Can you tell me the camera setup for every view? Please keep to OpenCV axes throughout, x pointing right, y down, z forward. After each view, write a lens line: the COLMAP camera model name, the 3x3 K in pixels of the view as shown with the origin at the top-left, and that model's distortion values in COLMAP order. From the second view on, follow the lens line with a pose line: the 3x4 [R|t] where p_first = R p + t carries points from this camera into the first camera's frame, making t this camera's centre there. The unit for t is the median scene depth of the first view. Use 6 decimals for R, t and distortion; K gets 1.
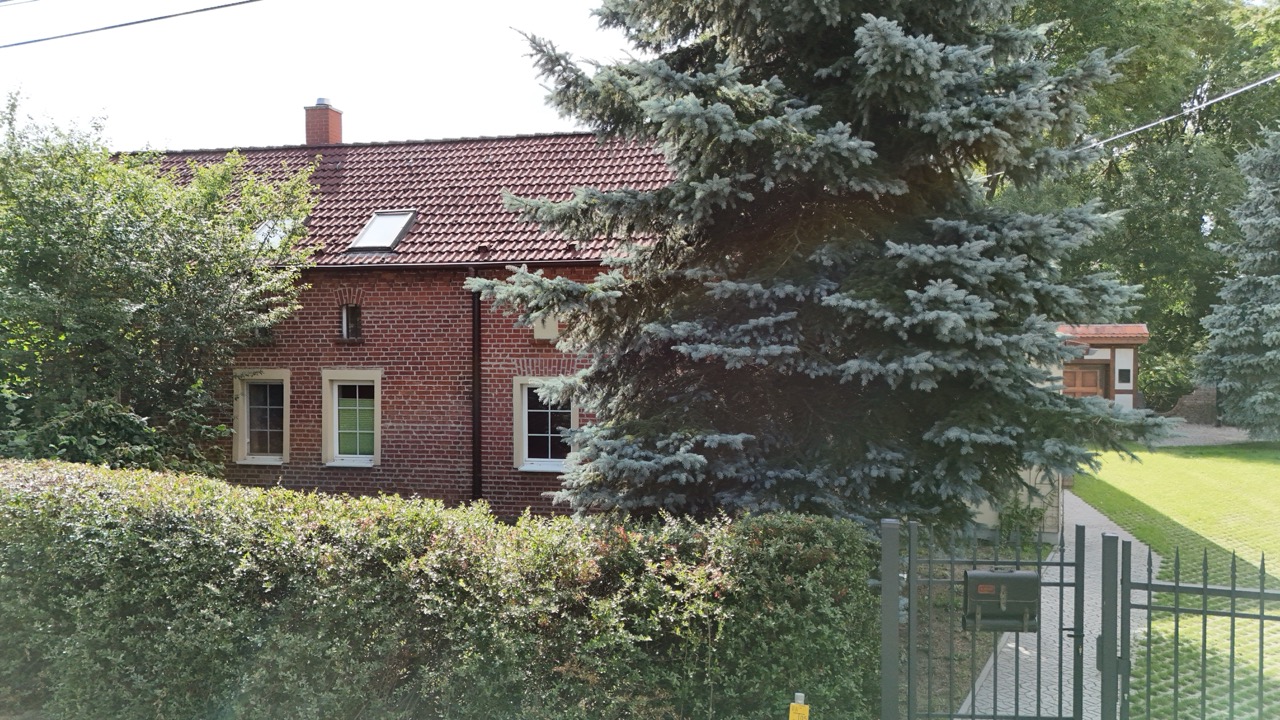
lens RADIAL K [[946.1, 0, 640.0], [0, 946.1, 360.0], [0, 0, 1]] dist [0.039266, -0.053131]
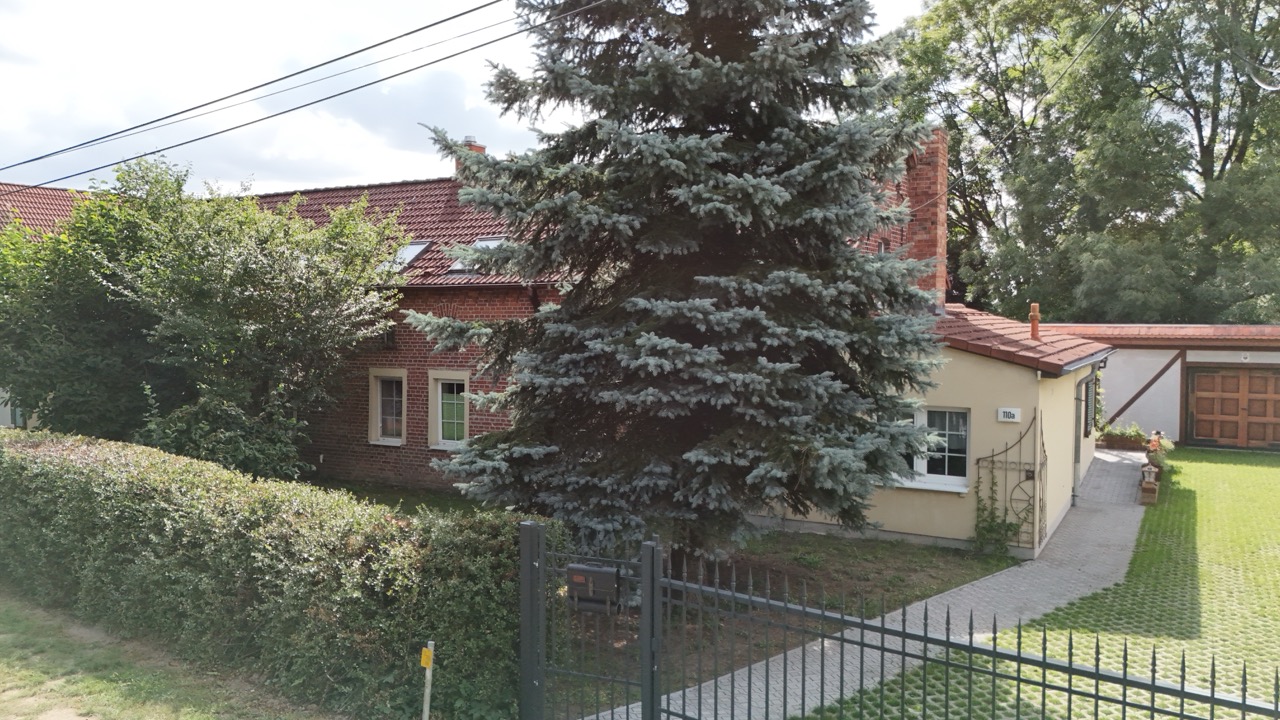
lens RADIAL K [[946.1, 0, 640.0], [0, 946.1, 360.0], [0, 0, 1]] dist [0.039266, -0.053131]
pose [[0.950776, 0.015965, -0.309469, 0.324585], [-0.009305, 0.999693, 0.022985, -0.035679], [0.309741, -0.018974, 0.950632, -0.082897]]
